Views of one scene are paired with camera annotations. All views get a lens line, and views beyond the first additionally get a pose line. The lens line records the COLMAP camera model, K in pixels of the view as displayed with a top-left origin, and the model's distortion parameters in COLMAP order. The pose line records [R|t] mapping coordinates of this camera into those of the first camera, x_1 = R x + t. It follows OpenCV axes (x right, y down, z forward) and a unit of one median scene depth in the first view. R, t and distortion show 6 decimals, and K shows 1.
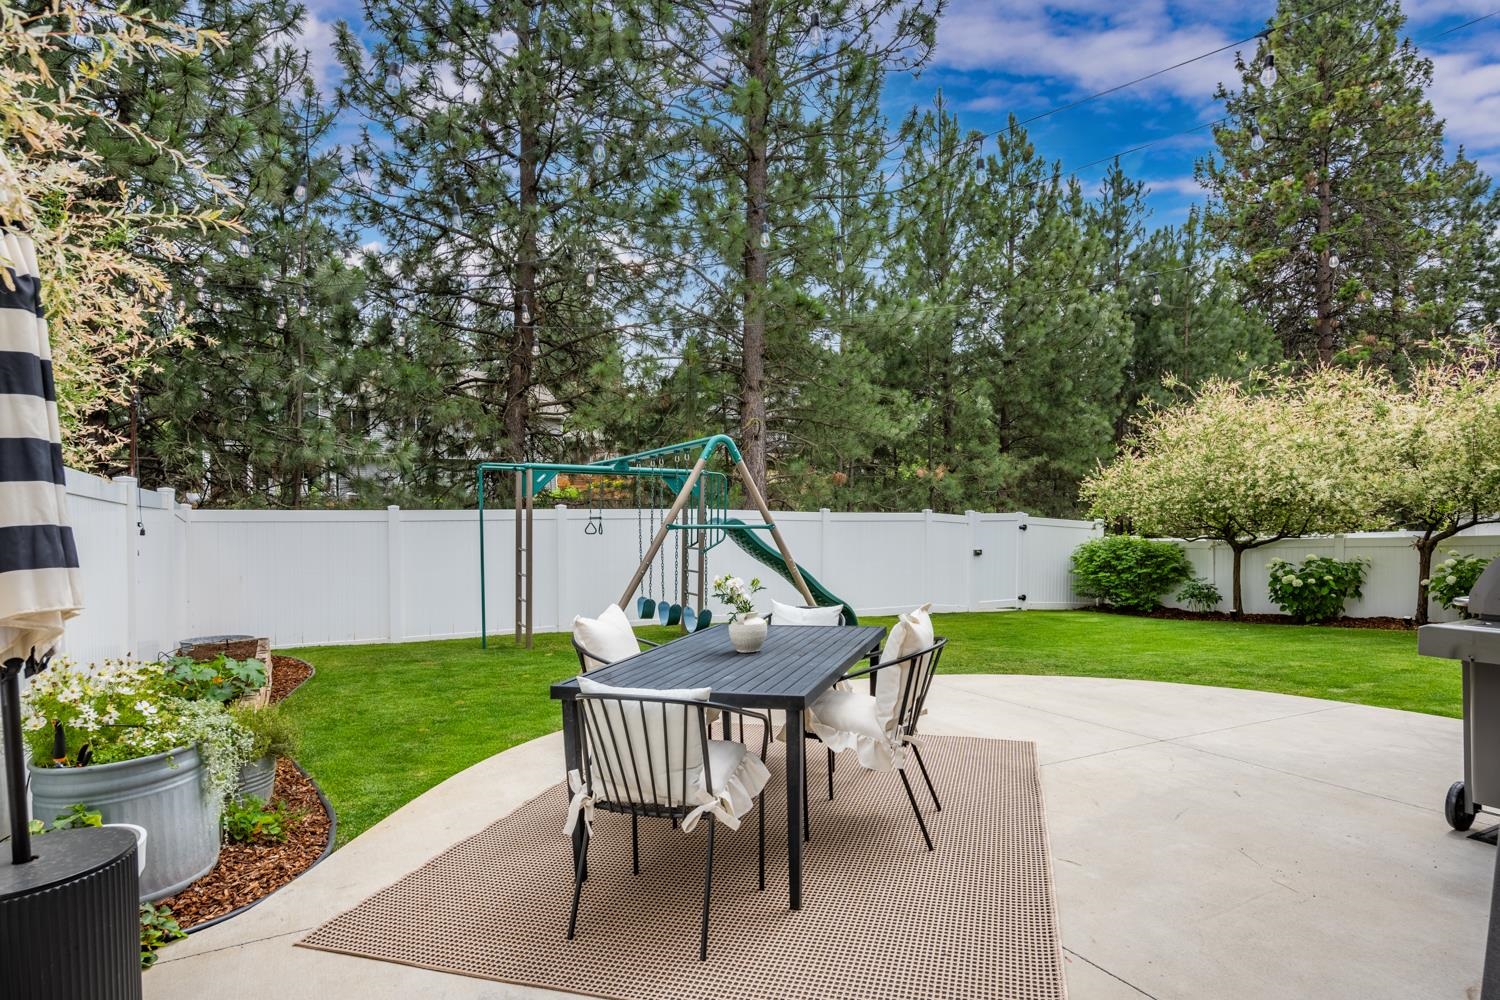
lens RADIAL K [[825.6, 0, 745.4], [0, 825.6, 511.9], [0, 0, 1]] dist [-0.003861, 0.001307]
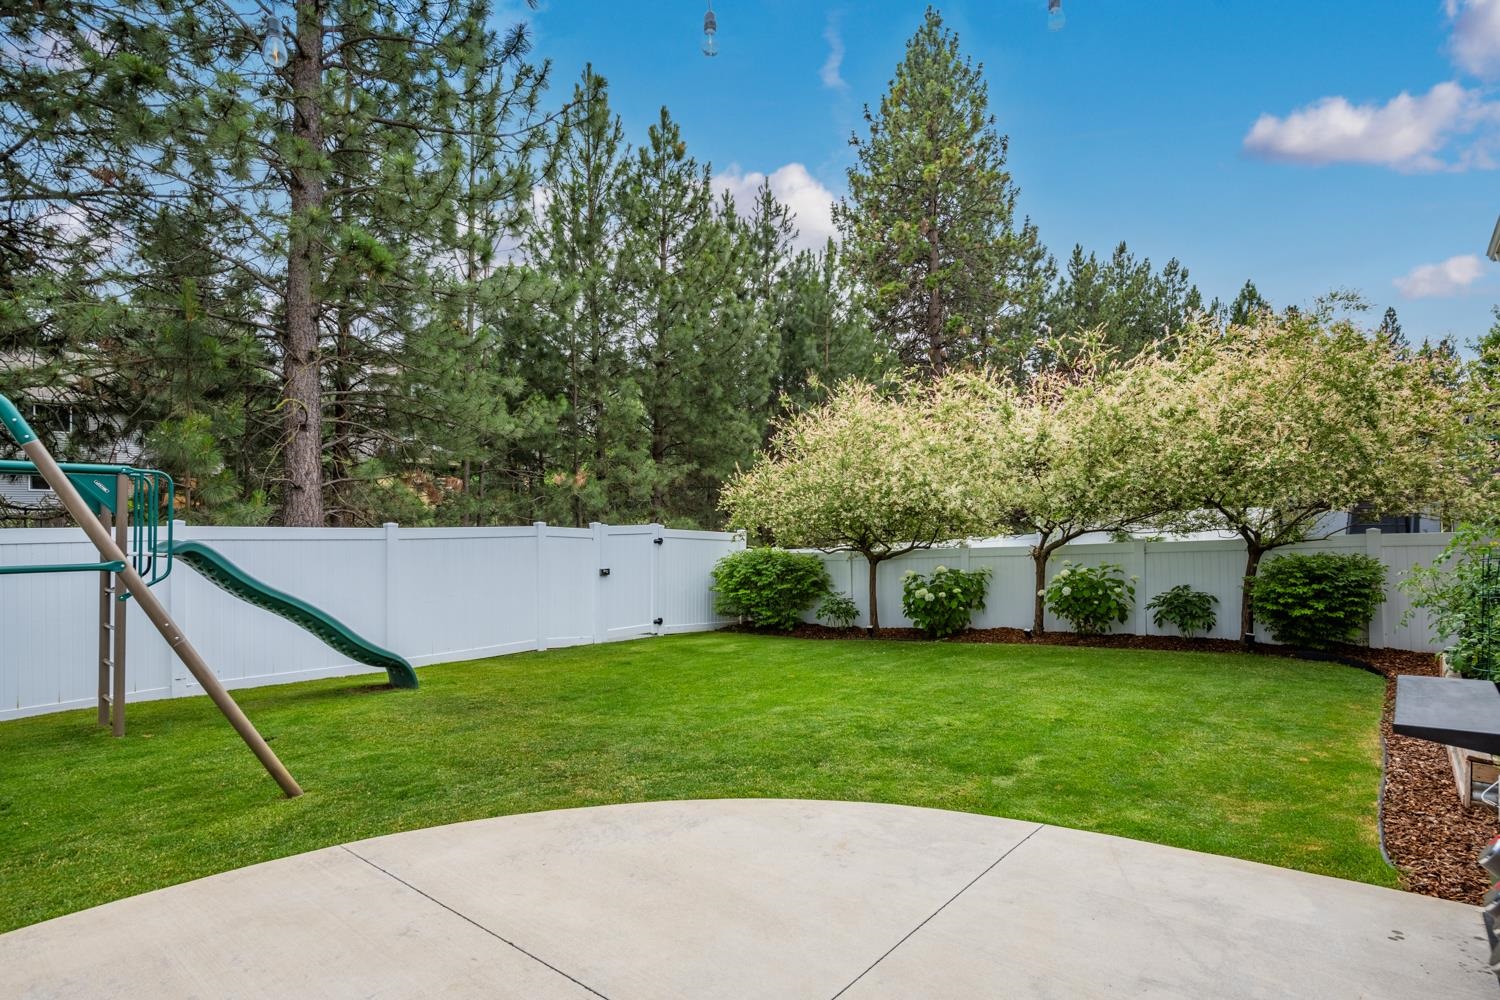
lens RADIAL K [[798.7, 0, 744.8], [0, 798.7, 510.1], [0, 0, 1]] dist [-0.005334, -0.001559]
pose [[0.927591, -0.003618, 0.373579, 0.112173], [0.008403, 0.999902, -0.011180, -0.003793], [-0.373502, 0.013510, 0.927531, 0.193880]]
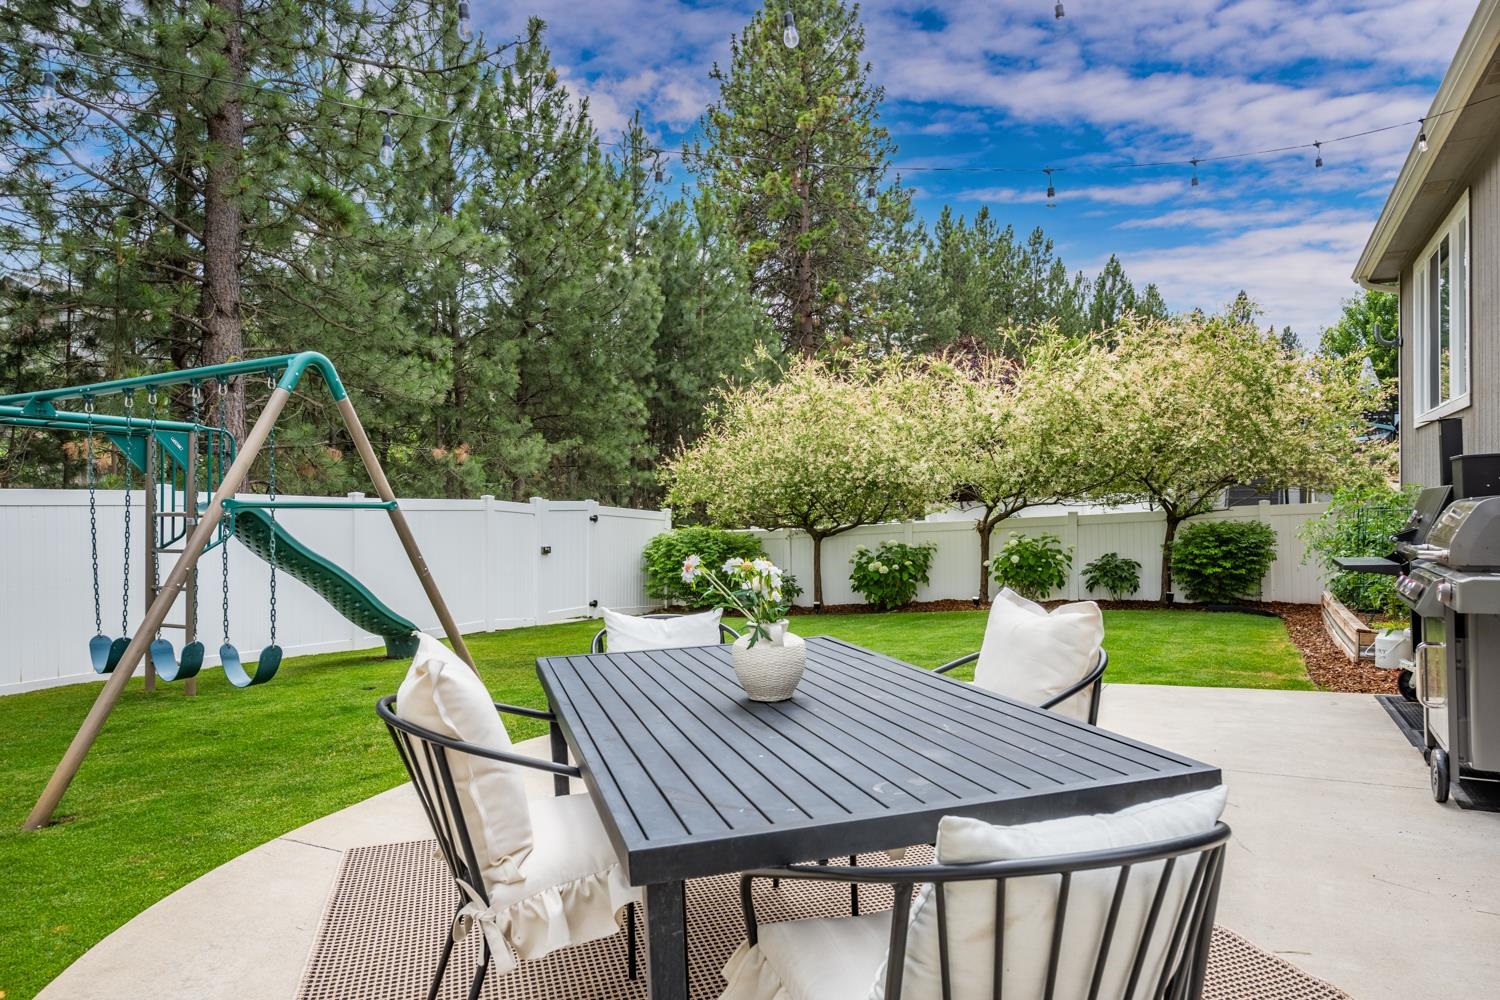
lens RADIAL K [[968.7, 0, 752.4], [0, 968.7, 504.8], [0, 0, 1]] dist [0.000899, -0.000135]
pose [[0.824573, -0.002865, 0.565748, -0.084157], [0.007595, 0.999953, -0.006007, 0.012787], [-0.565705, 0.009250, 0.824556, 0.121971]]
